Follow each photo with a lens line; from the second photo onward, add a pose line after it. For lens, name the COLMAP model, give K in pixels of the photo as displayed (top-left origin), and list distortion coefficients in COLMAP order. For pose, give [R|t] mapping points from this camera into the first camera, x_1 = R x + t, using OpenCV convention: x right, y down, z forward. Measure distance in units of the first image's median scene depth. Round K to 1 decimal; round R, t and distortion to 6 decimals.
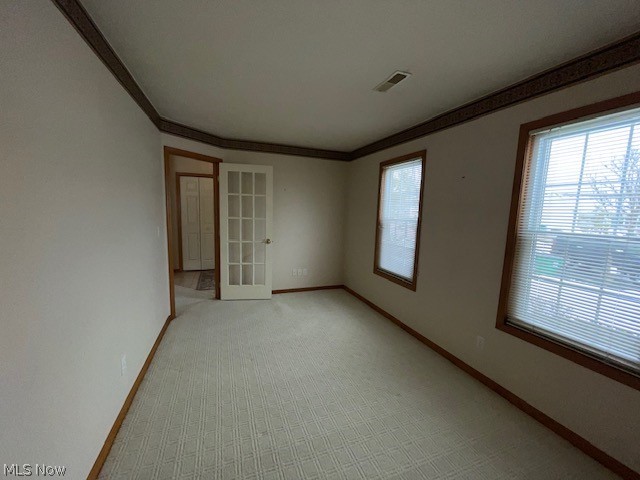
lens RADIAL K [[258.9, 0, 320.0], [0, 258.9, 240.0], [0, 0, 1]] dist [-0.000063, 0.000155]
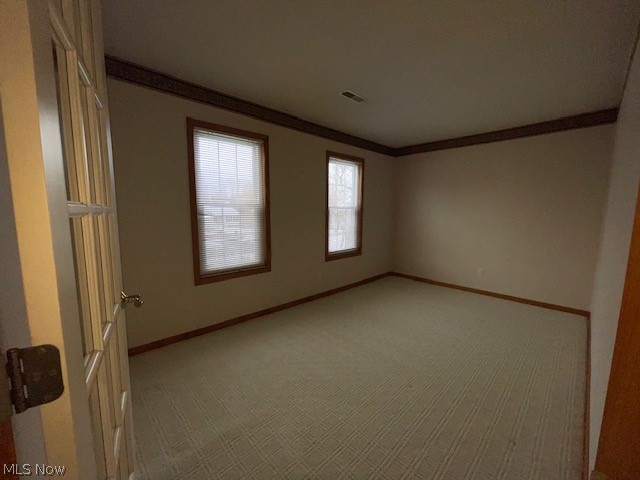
lens RADIAL K [[258.9, 0, 320.0], [0, 258.9, 240.0], [0, 0, 1]] dist [-0.000063, 0.000155]
pose [[-0.391772, -0.139576, 0.909414, -0.653304], [0.083195, 0.979003, 0.186097, -0.108973], [-0.916293, 0.148566, -0.371934, 1.196055]]
